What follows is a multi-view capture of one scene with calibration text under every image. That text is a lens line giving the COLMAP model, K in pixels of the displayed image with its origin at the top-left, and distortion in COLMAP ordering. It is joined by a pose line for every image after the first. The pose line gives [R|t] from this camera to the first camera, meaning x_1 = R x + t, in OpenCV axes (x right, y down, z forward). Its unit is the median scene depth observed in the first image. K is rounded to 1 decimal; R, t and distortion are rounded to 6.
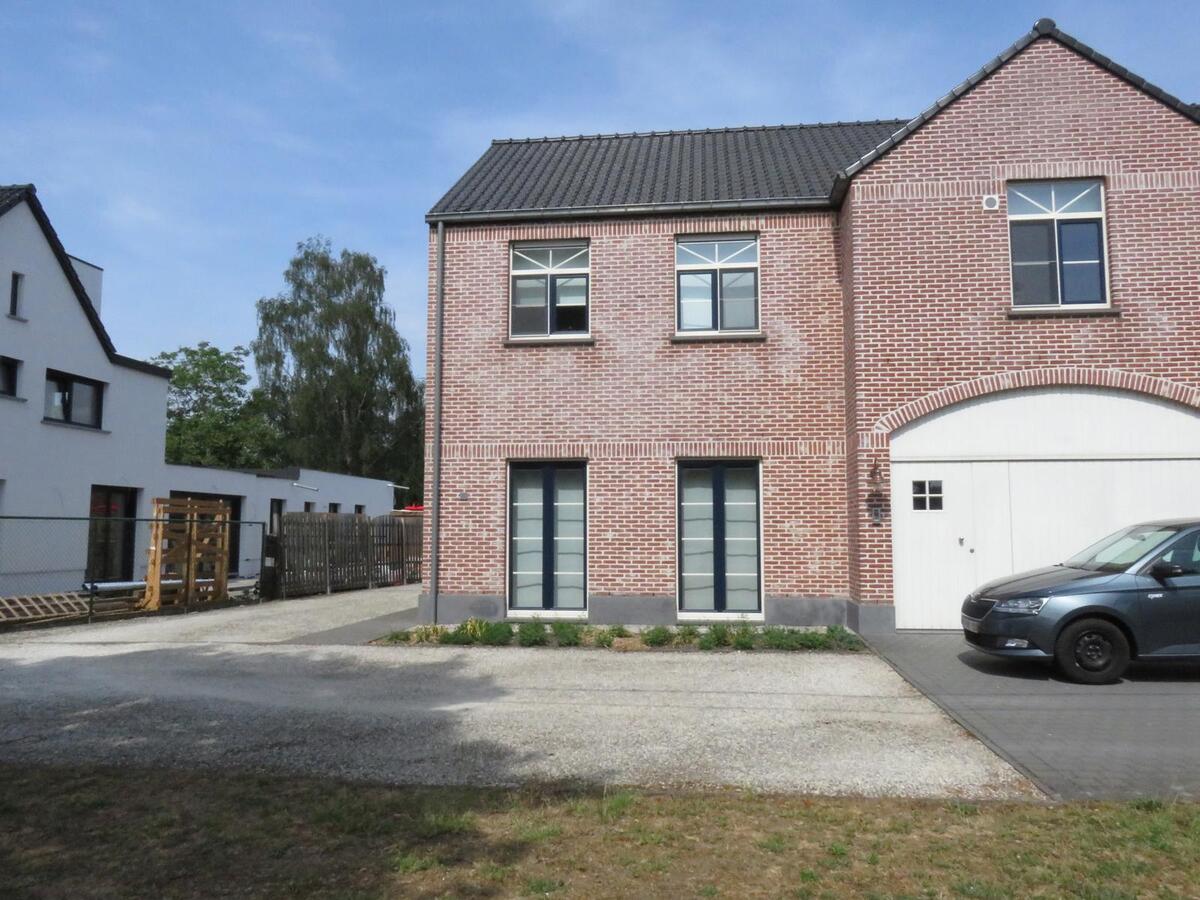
lens RADIAL K [[888.5, 0, 600.0], [0, 888.5, 450.0], [0, 0, 1]] dist [-0.009120, -0.001289]
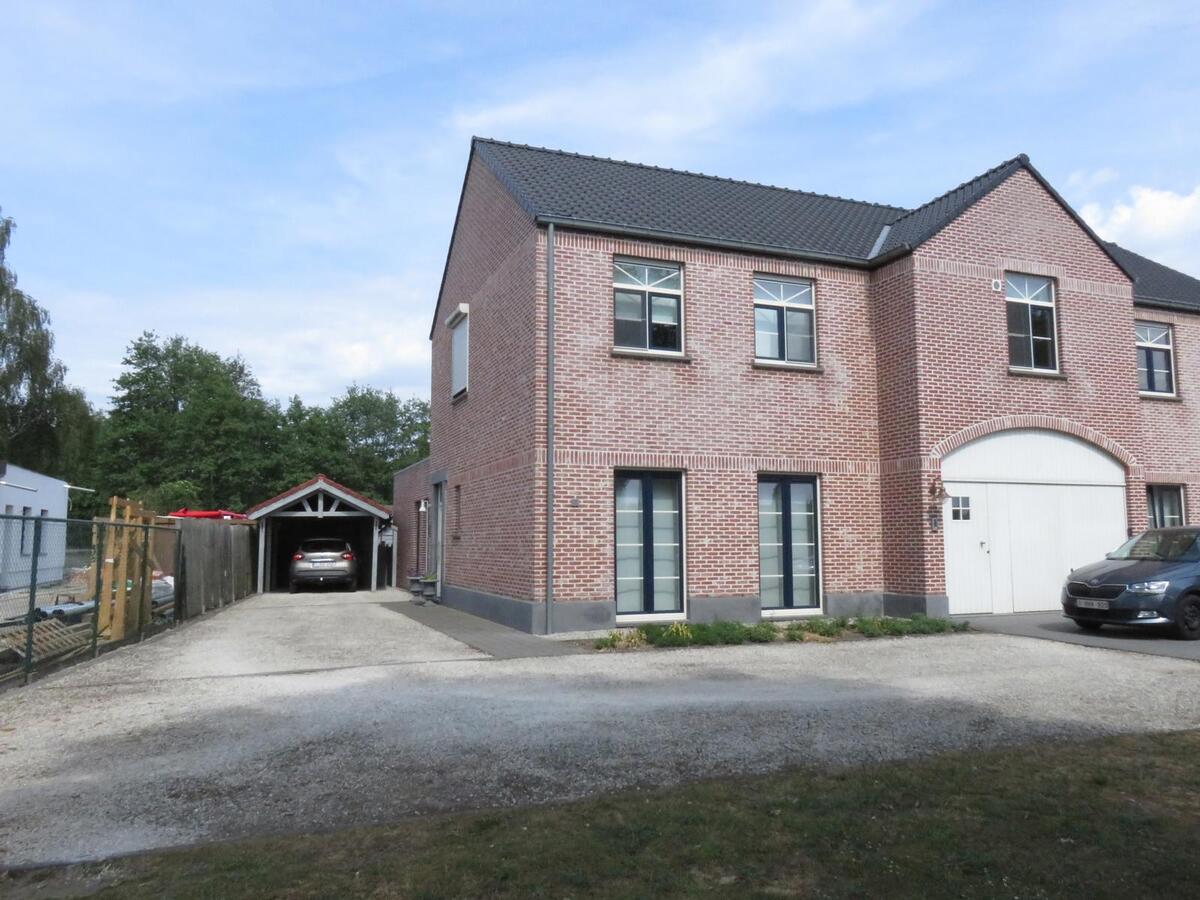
lens RADIAL K [[888.5, 0, 600.0], [0, 888.5, 450.0], [0, 0, 1]] dist [-0.009120, -0.001289]
pose [[0.878790, 0.045066, 0.475075, -0.608579], [-0.039269, 0.998984, -0.022126, 0.014012], [-0.475589, 0.000789, 0.879667, 0.111960]]
